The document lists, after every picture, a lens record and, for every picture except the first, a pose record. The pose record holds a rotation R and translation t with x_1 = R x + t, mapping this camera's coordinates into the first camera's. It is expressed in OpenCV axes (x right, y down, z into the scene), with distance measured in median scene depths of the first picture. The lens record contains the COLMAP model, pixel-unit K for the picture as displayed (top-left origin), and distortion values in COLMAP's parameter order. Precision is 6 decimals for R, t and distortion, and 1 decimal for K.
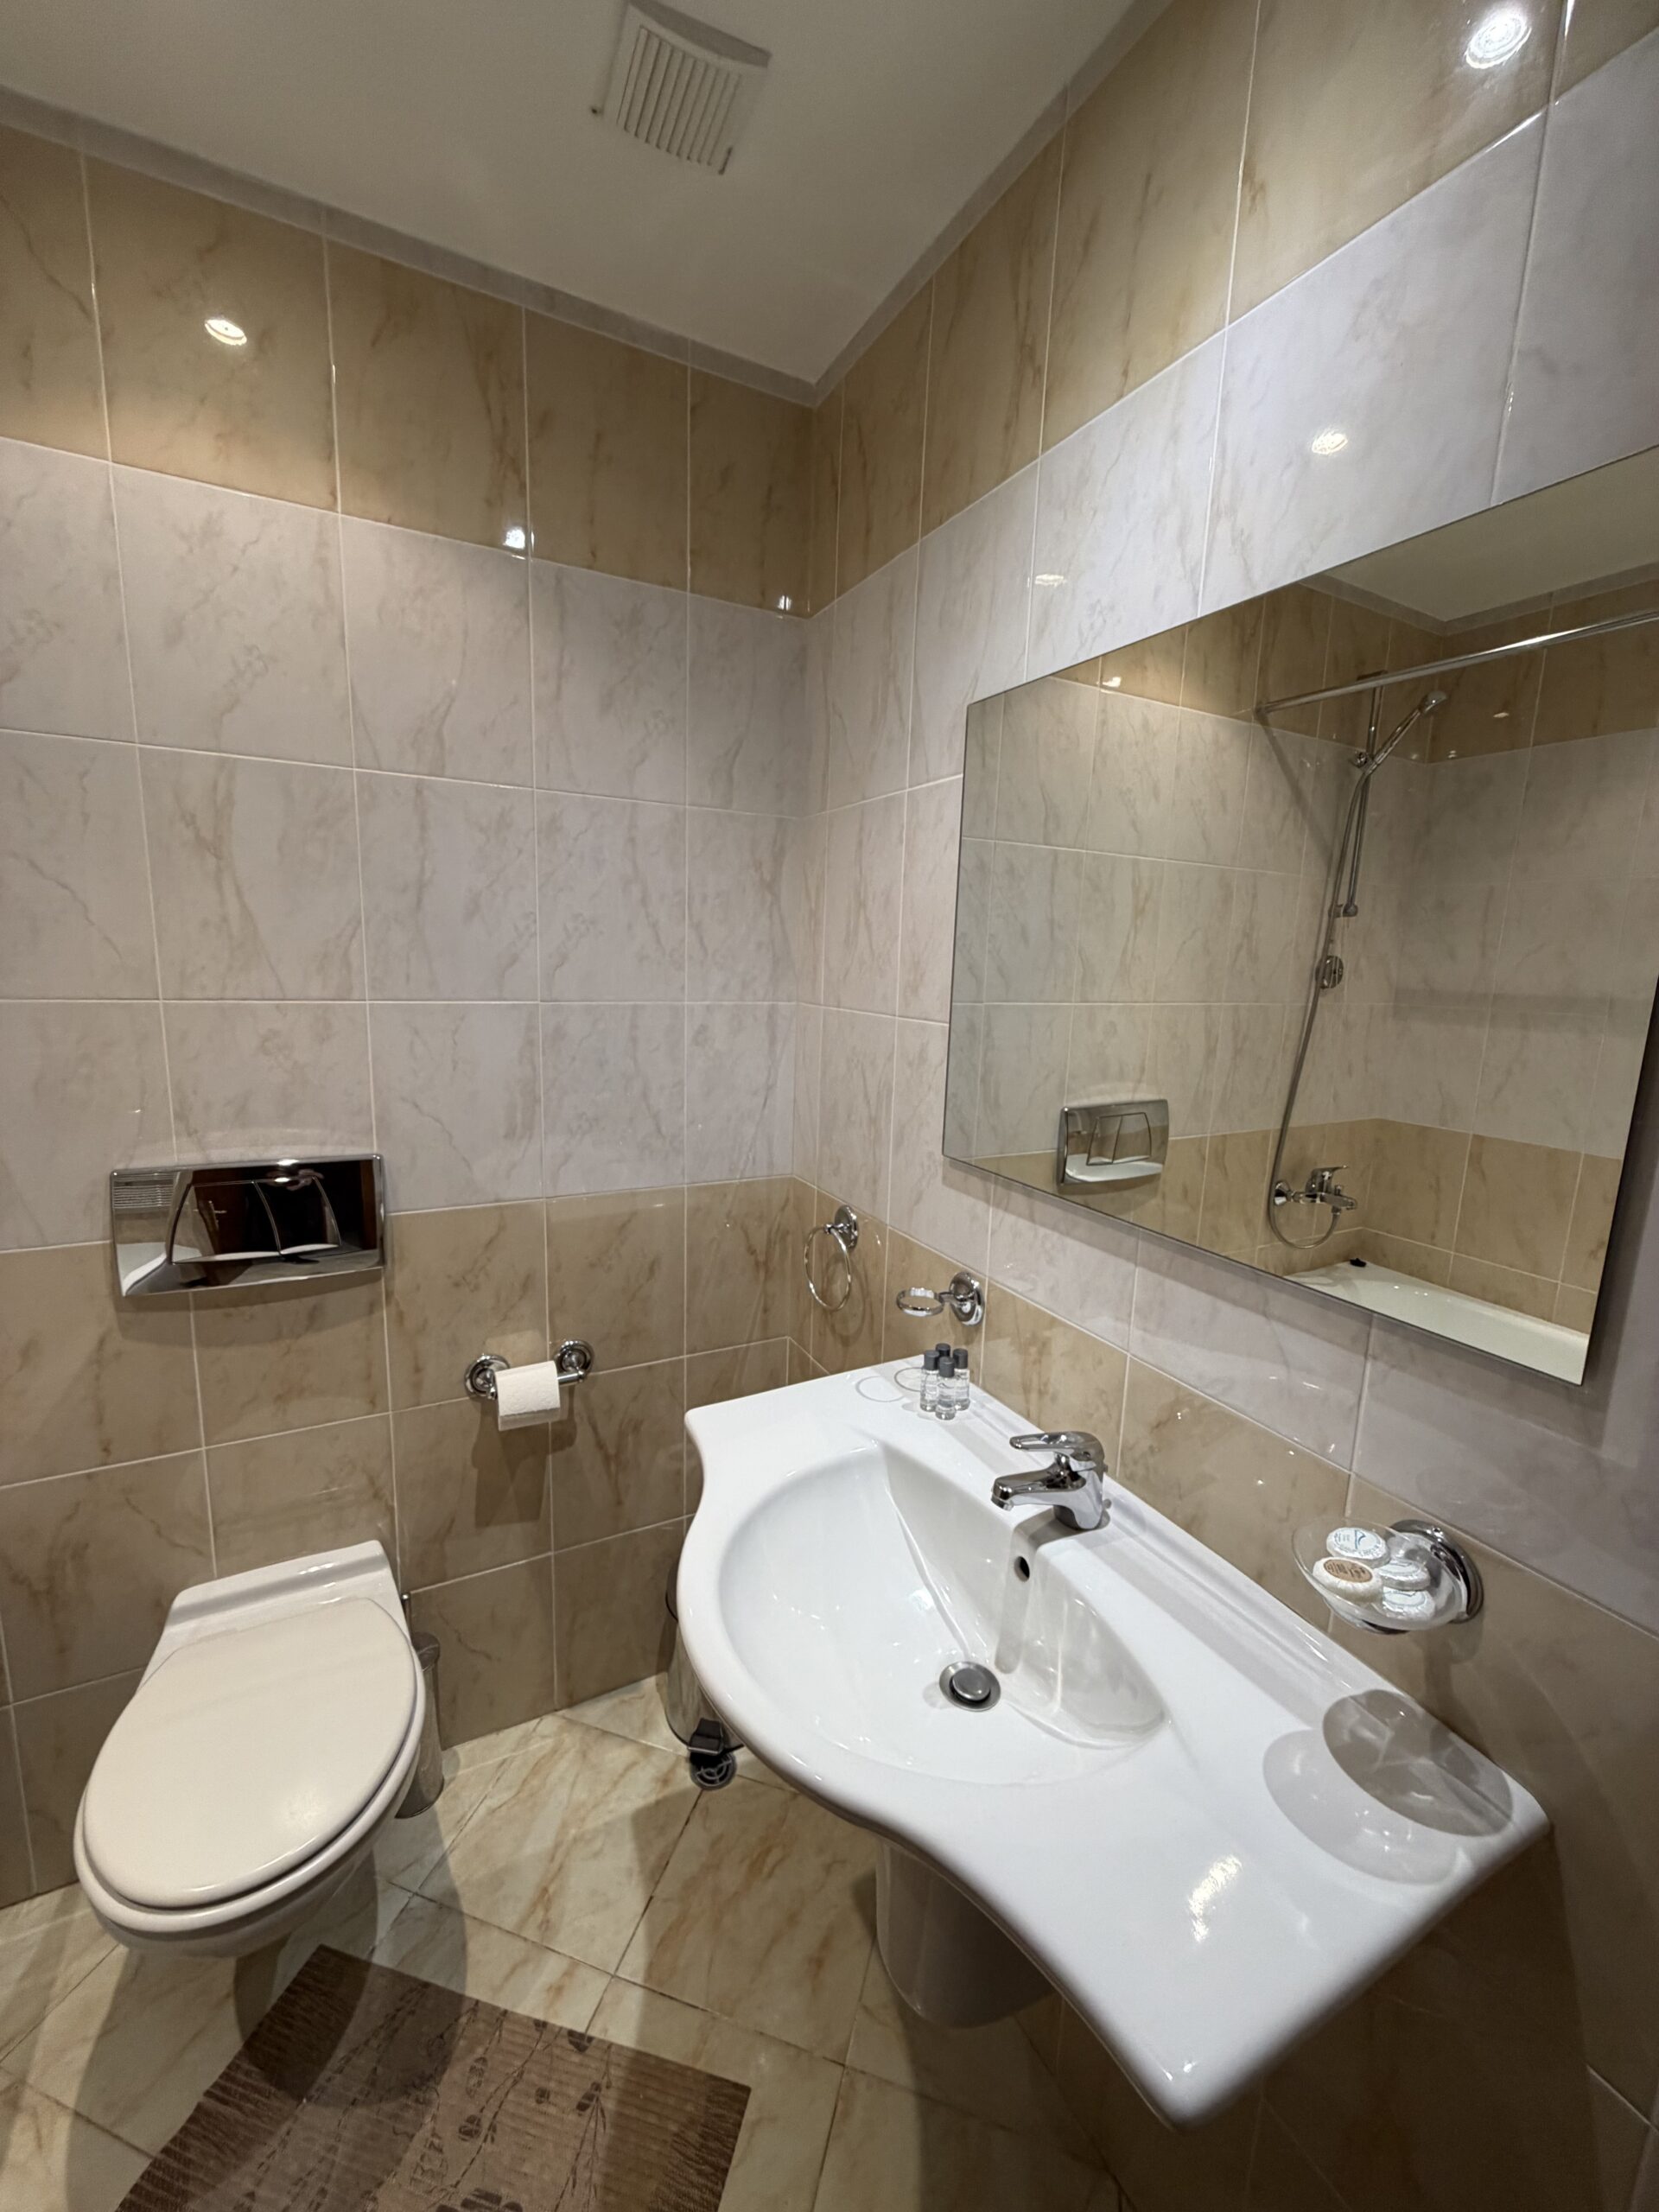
lens RADIAL K [[886.0, 0, 828.7], [0, 886.0, 1103.7], [0, 0, 1]] dist [0.000712, -0.000178]
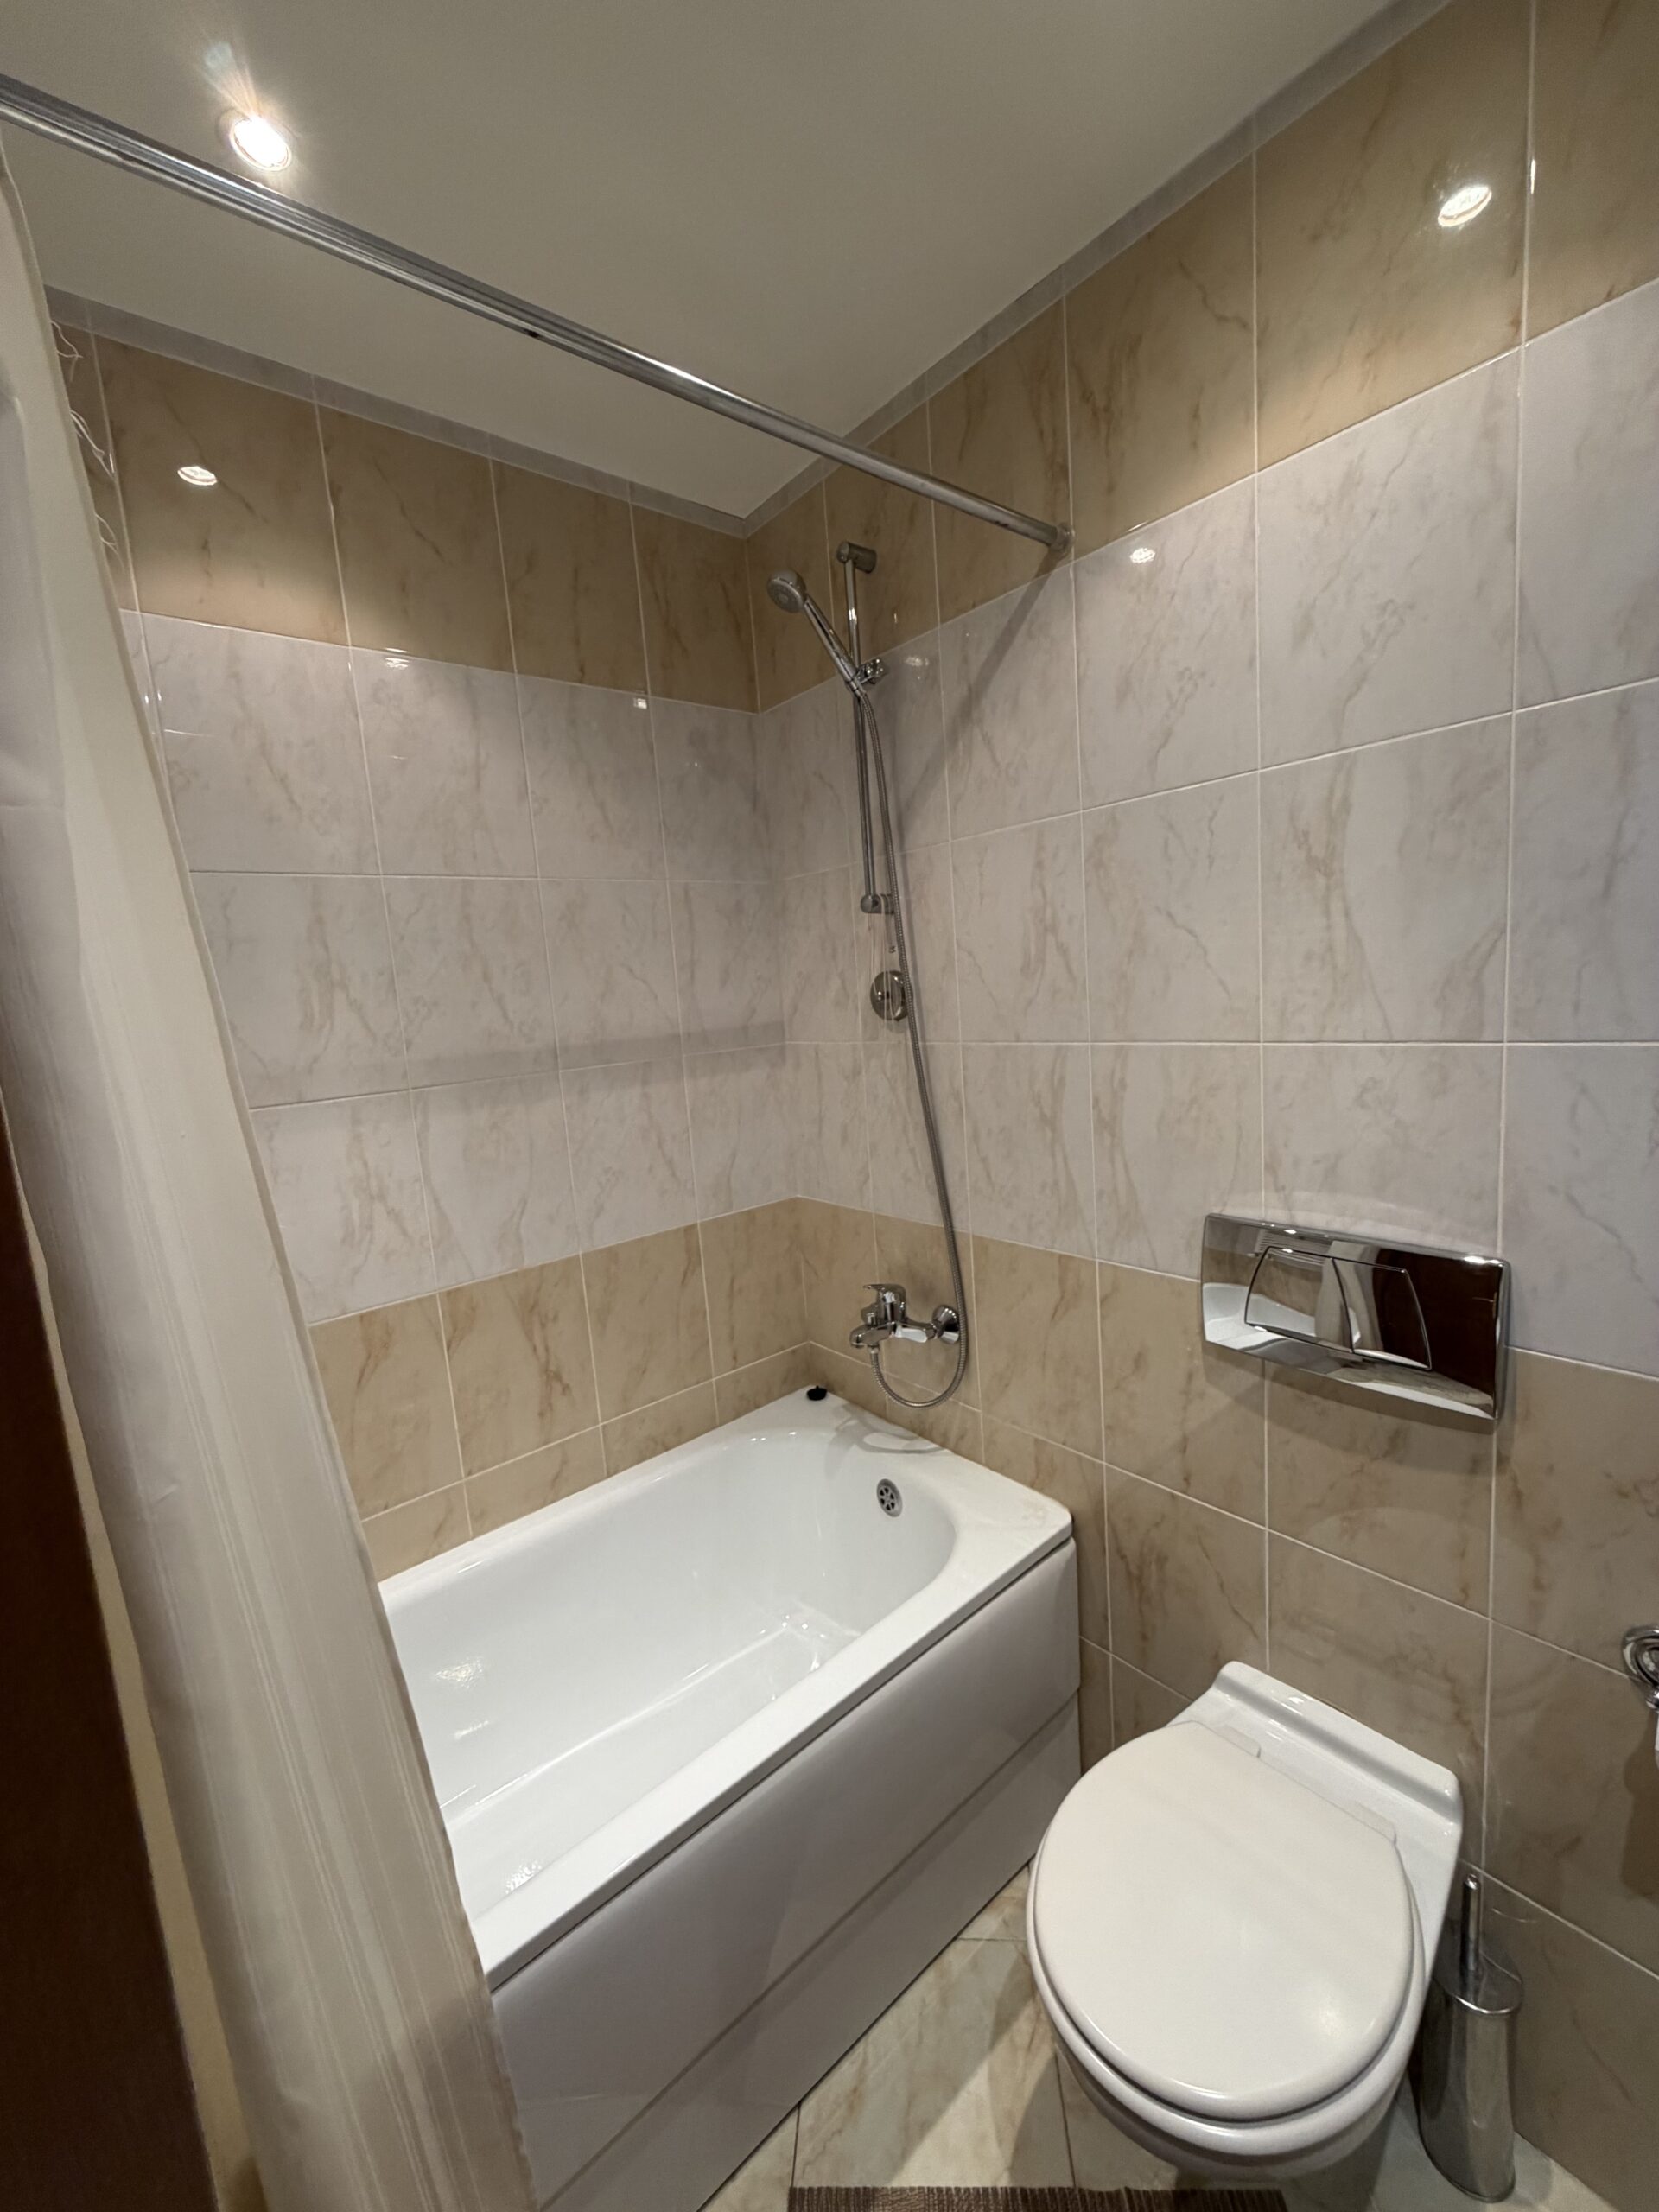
lens RADIAL K [[886.0, 0, 828.7], [0, 886.0, 1103.7], [0, 0, 1]] dist [0.000712, -0.000178]
pose [[0.205185, 0.083718, -0.975136, 0.058957], [-0.076543, 0.994656, 0.069288, -0.078871], [0.975726, 0.060423, 0.210496, 0.348877]]
